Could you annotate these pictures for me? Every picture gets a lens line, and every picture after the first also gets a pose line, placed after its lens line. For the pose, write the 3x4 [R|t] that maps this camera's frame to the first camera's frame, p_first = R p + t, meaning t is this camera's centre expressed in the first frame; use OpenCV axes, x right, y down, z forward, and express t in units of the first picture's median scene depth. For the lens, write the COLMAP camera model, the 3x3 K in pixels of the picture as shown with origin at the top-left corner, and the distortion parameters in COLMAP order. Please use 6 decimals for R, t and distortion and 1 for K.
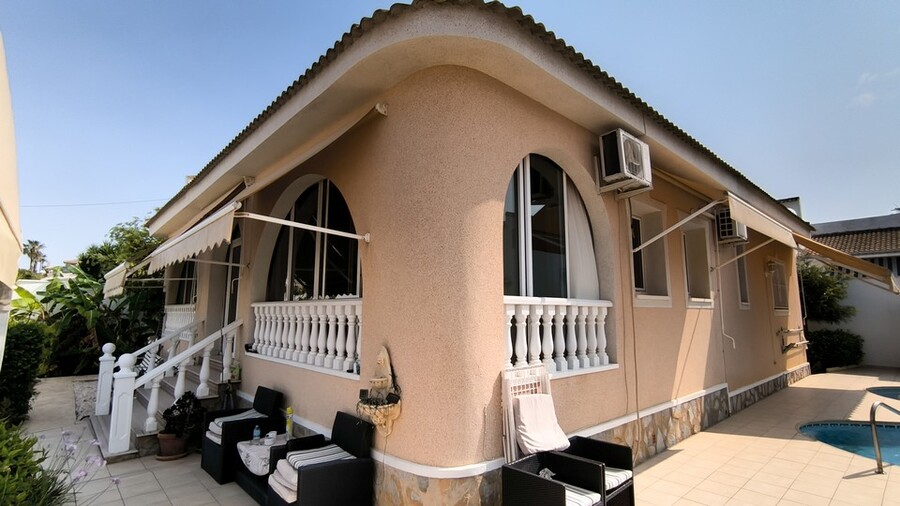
lens RADIAL K [[421.1, 0, 446.8], [0, 421.1, 252.7], [0, 0, 1]] dist [-0.008011, 0.003980]
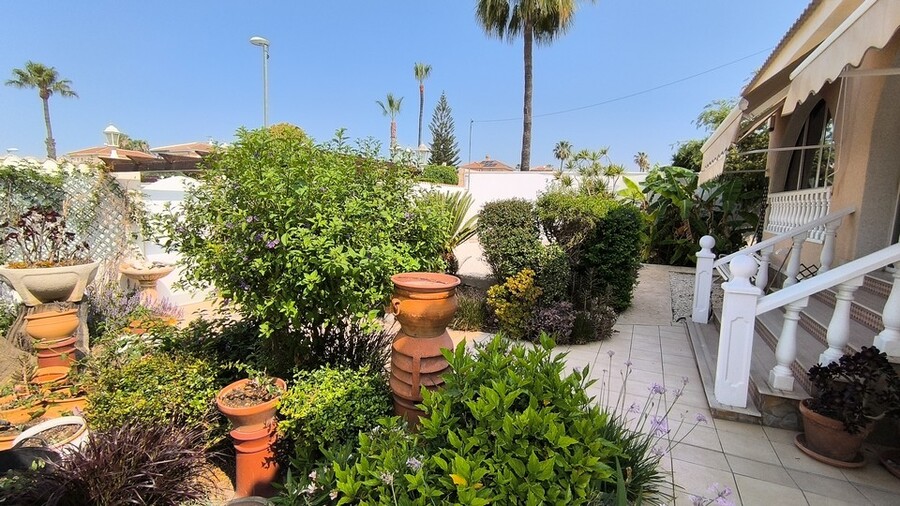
lens RADIAL K [[421.1, 0, 451.1], [0, 421.1, 250.0], [0, 0, 1]] dist [-0.008011, 0.003980]
pose [[0.363314, 0.116922, -0.924301, -0.153953], [0.102396, 0.981072, 0.164353, 0.039010], [0.926023, -0.154357, 0.344465, 0.173832]]
